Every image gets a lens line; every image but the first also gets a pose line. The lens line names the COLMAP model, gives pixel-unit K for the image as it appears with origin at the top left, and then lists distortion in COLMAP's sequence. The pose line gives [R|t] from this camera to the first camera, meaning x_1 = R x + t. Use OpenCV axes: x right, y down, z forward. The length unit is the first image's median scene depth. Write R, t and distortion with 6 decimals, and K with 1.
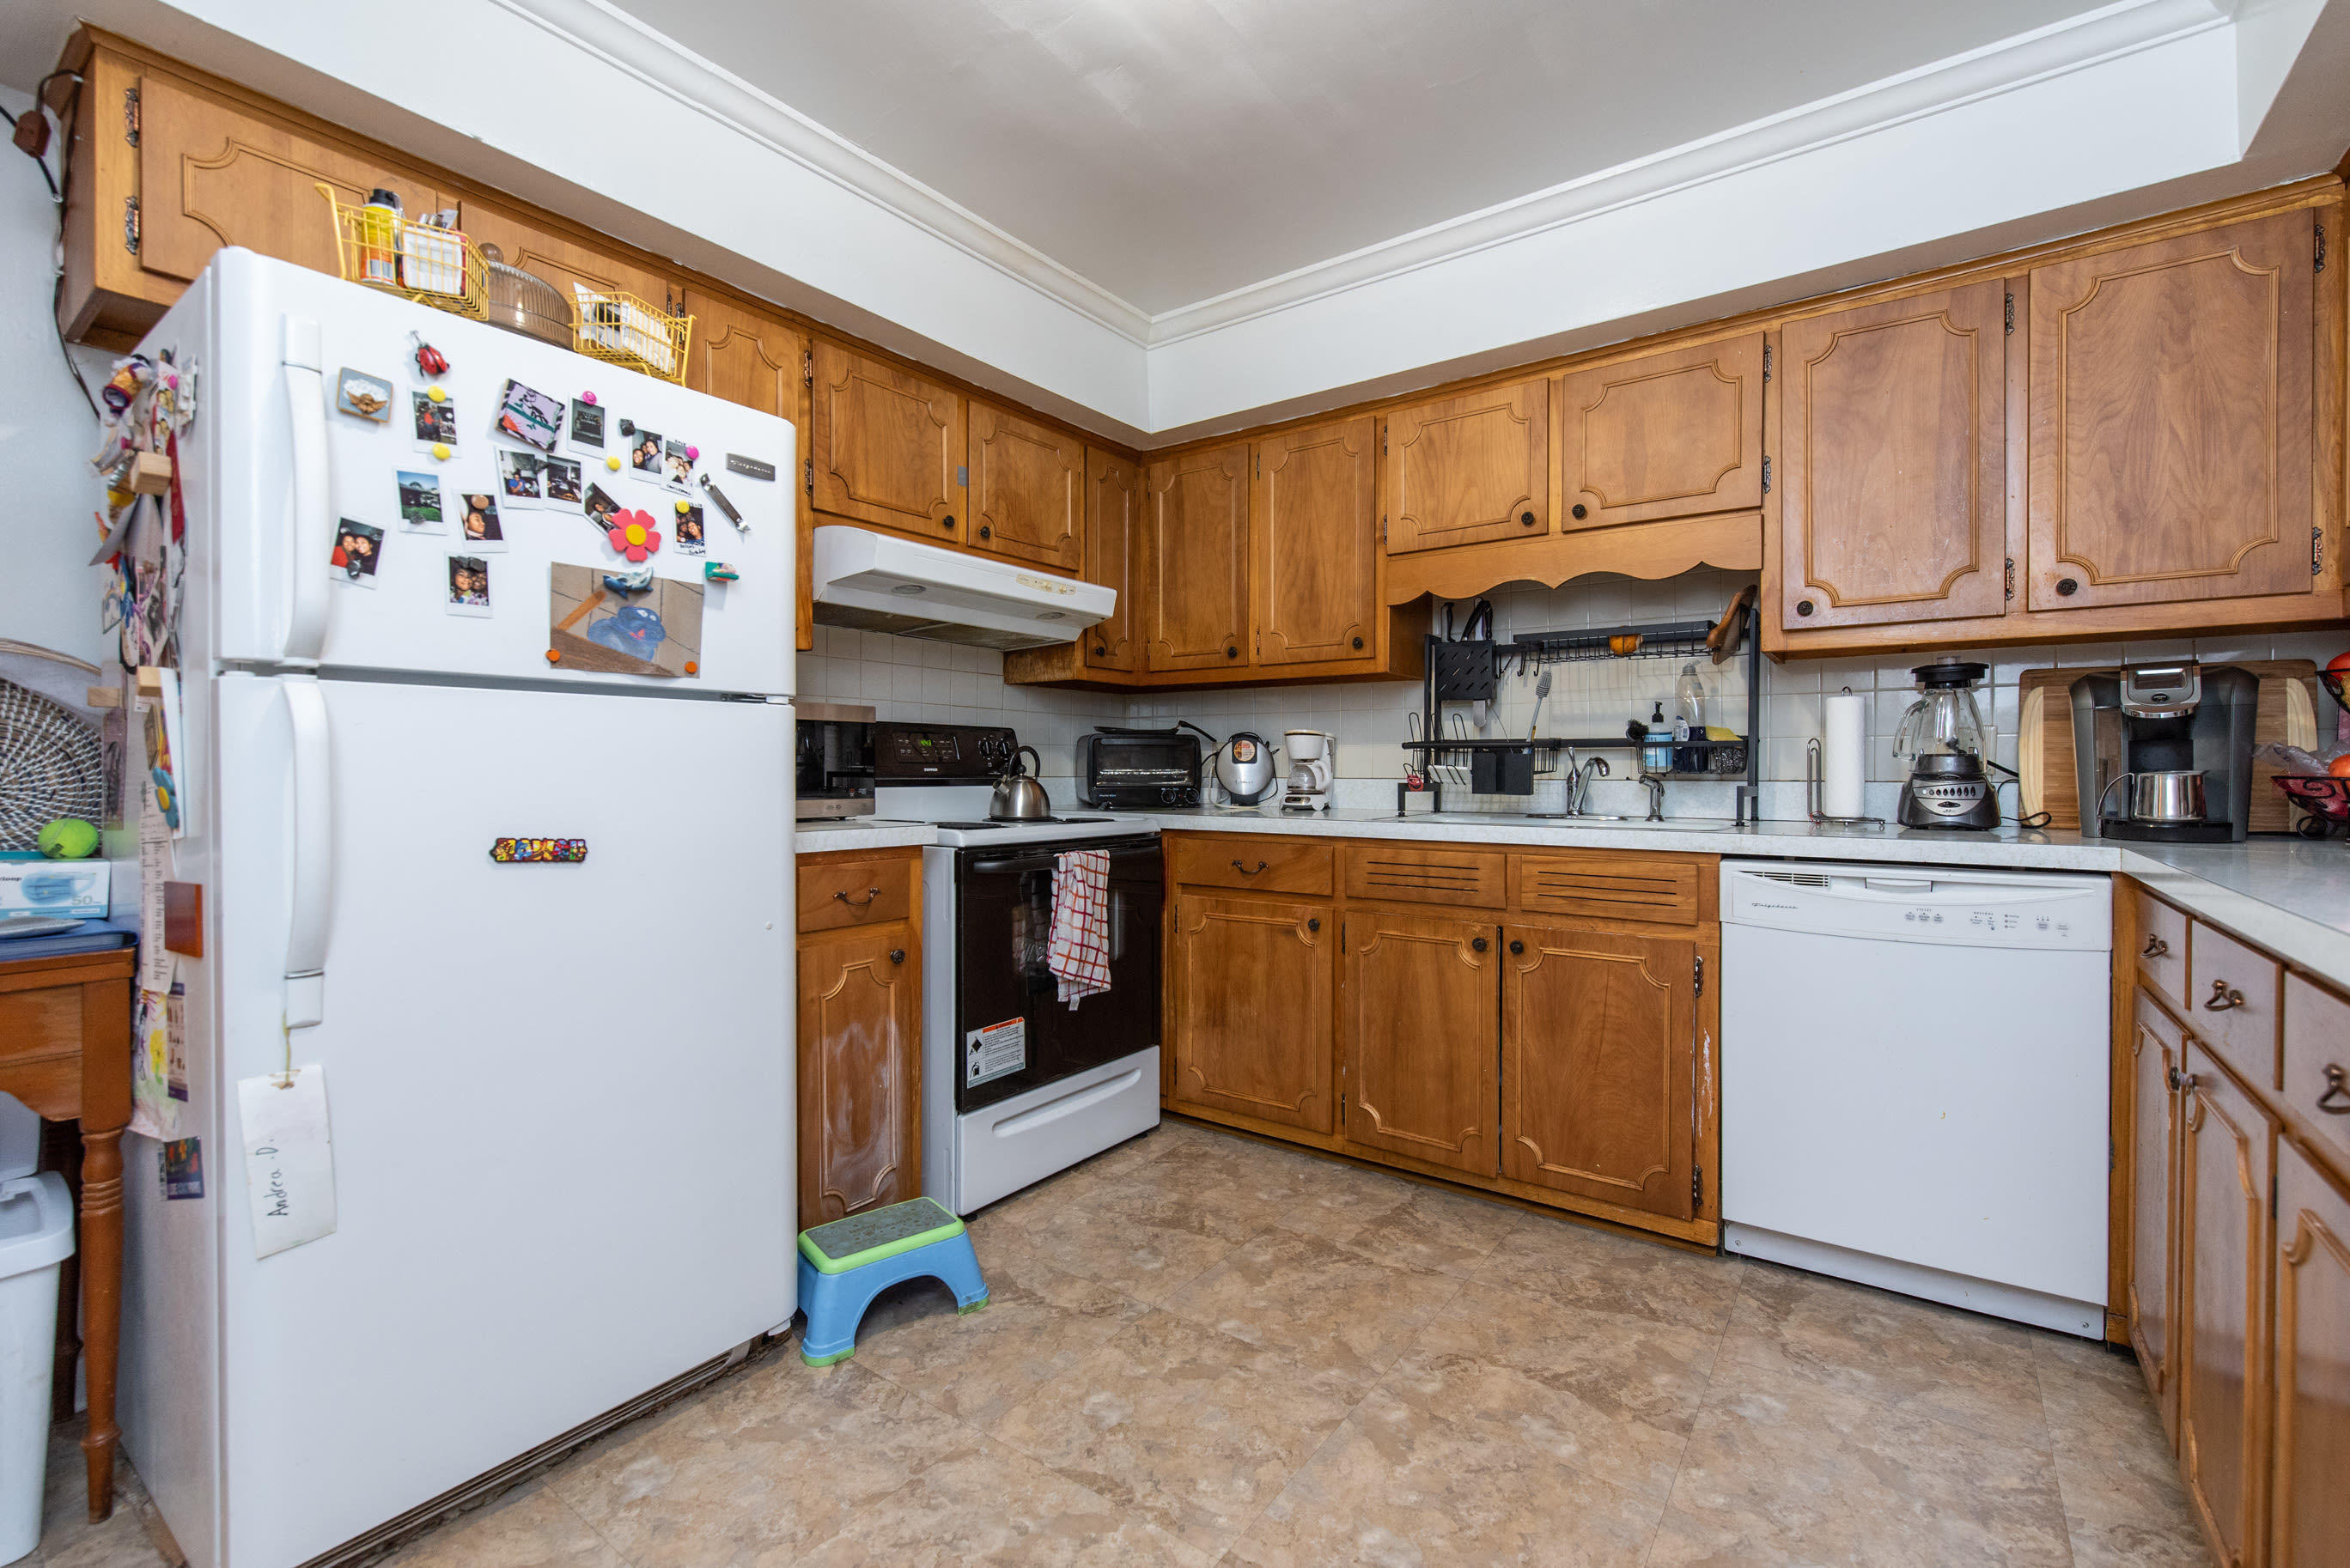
lens RADIAL K [[1017.2, 0, 1181.4], [0, 1017.2, 764.7], [0, 0, 1]] dist [0.002647, 0.000284]
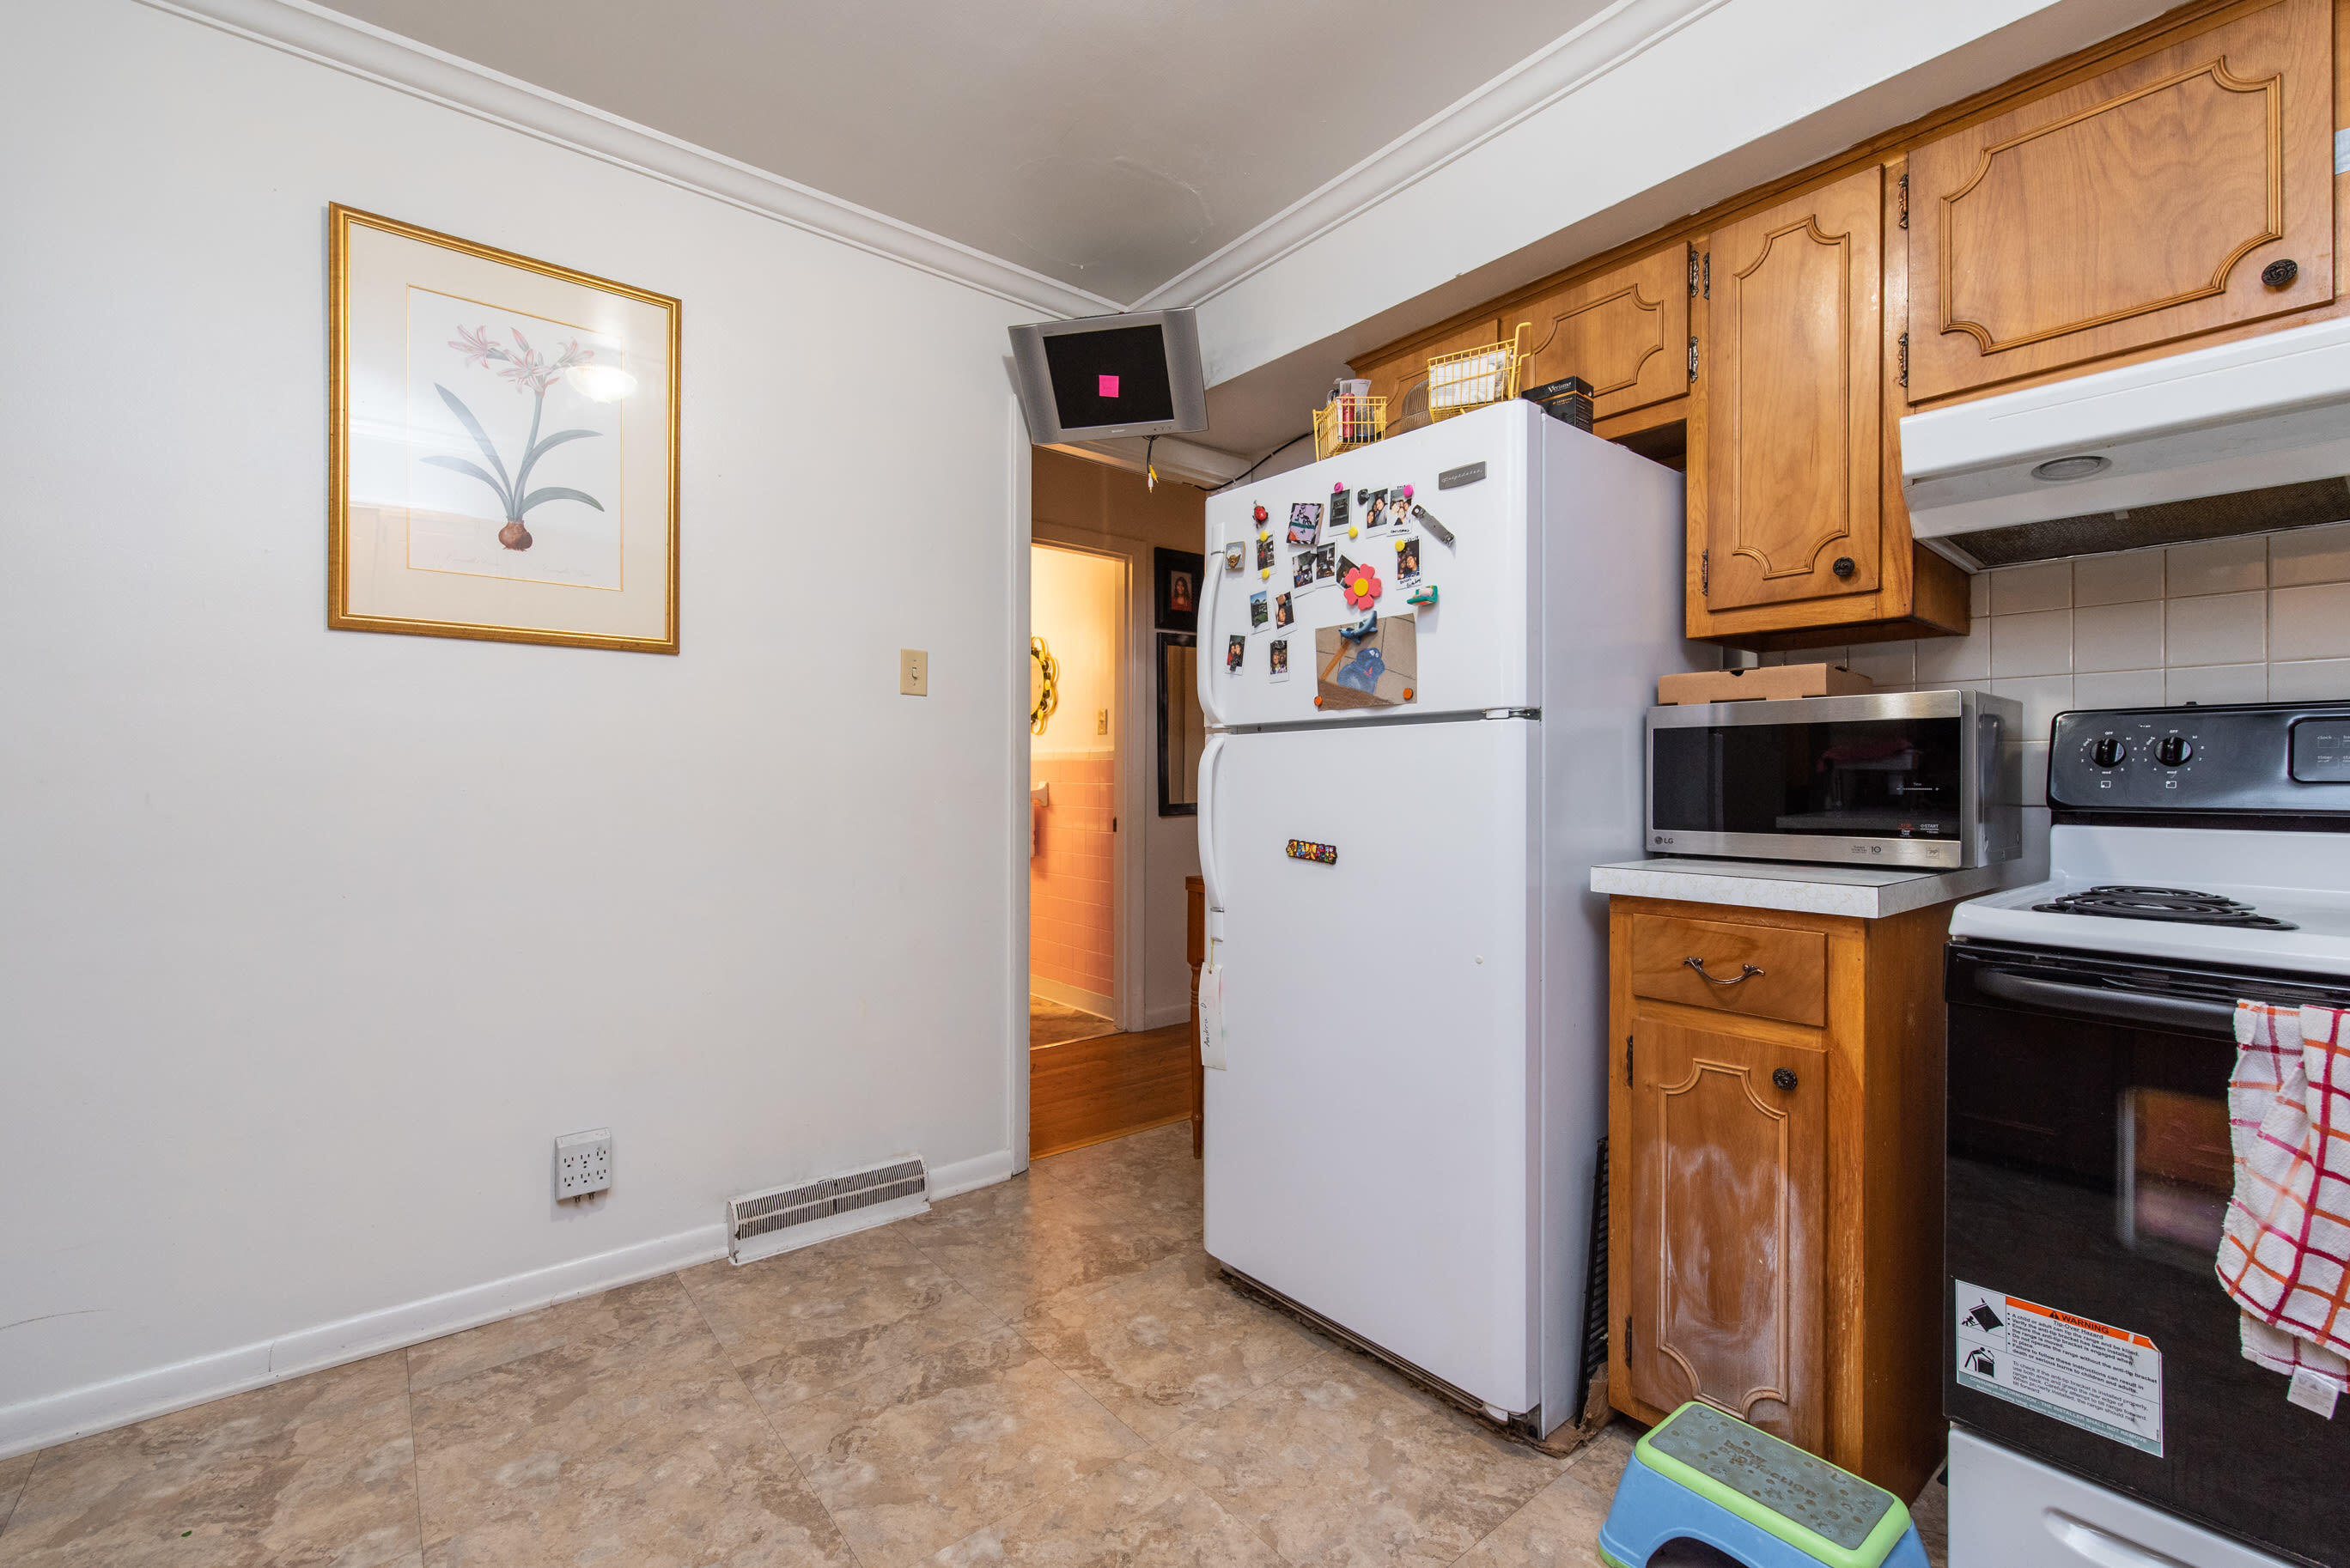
lens RADIAL K [[1017.2, 0, 1182.2], [0, 1017.2, 773.9], [0, 0, 1]] dist [0.002647, 0.000284]
pose [[-0.261442, -0.012438, -0.965139, 0.610392], [0.000497, 0.999915, -0.013021, 0.001352], [0.965219, -0.003884, -0.261413, 1.069092]]
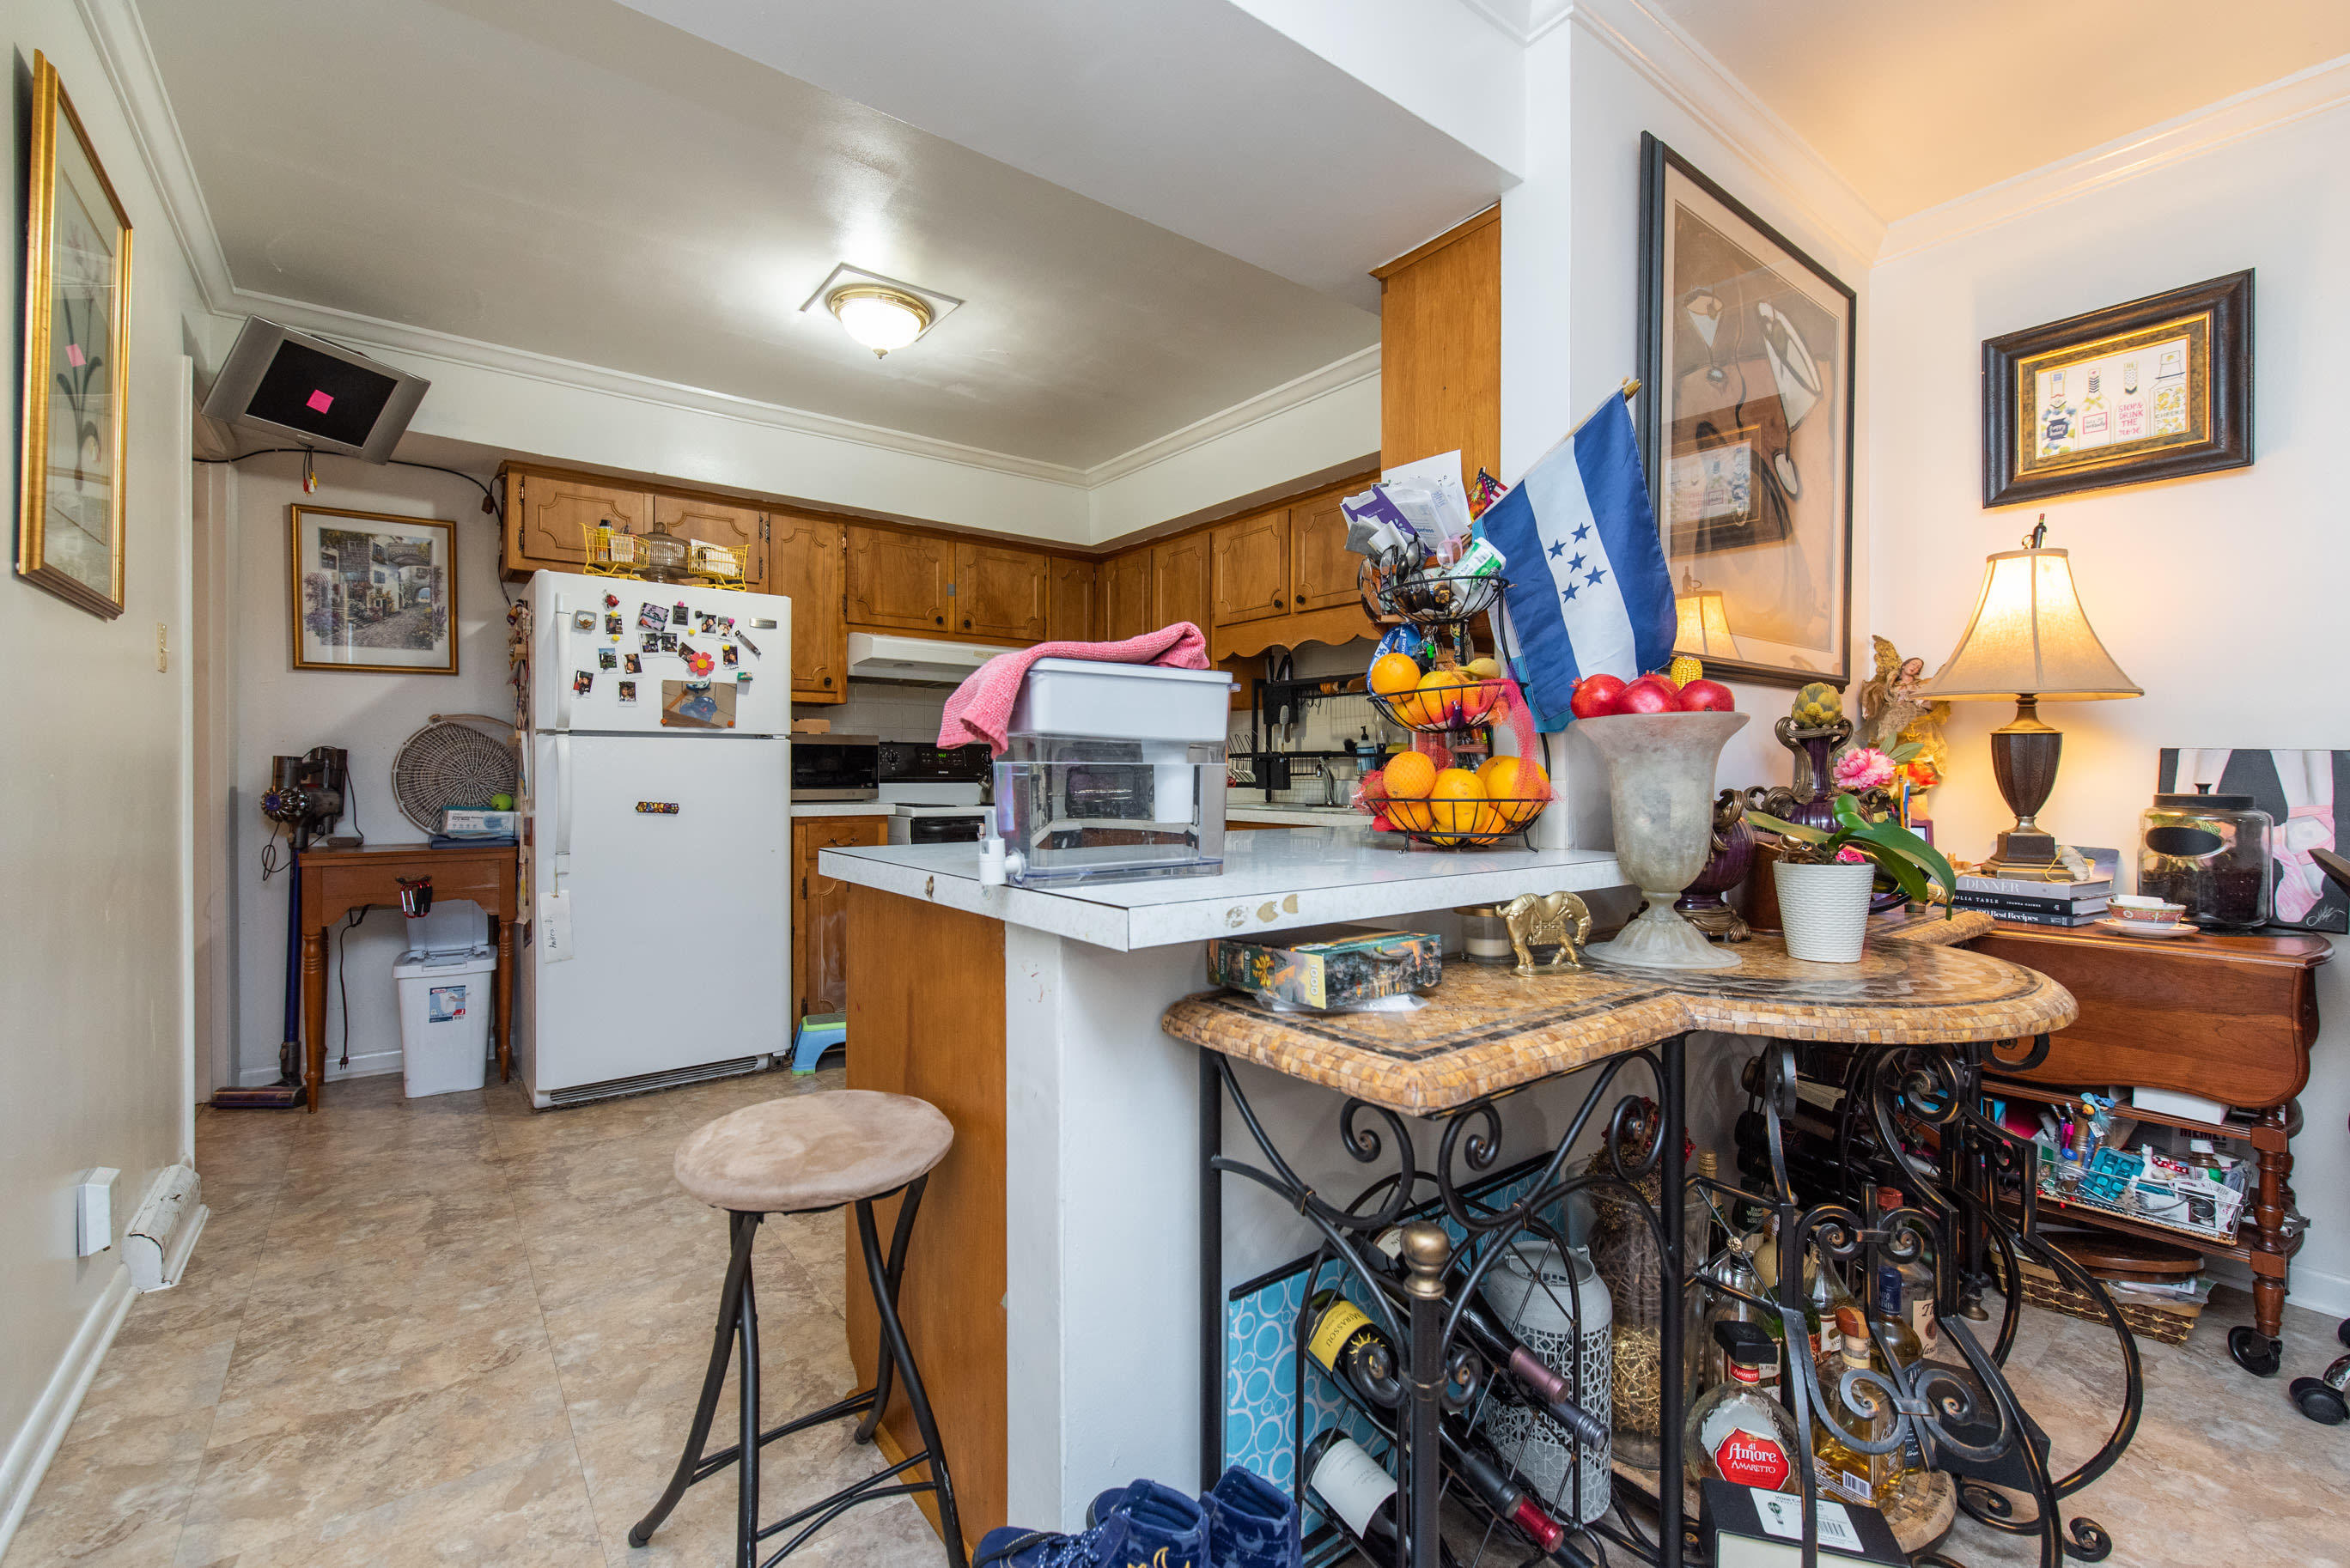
lens RADIAL K [[1017.2, 0, 1181.2], [0, 1017.2, 762.0], [0, 0, 1]] dist [0.002647, 0.000284]
pose [[0.959270, -0.002587, -0.282478, 1.015212], [0.000956, 0.999982, -0.005912, -0.003362], [0.282488, 0.005401, 0.959255, -0.758346]]
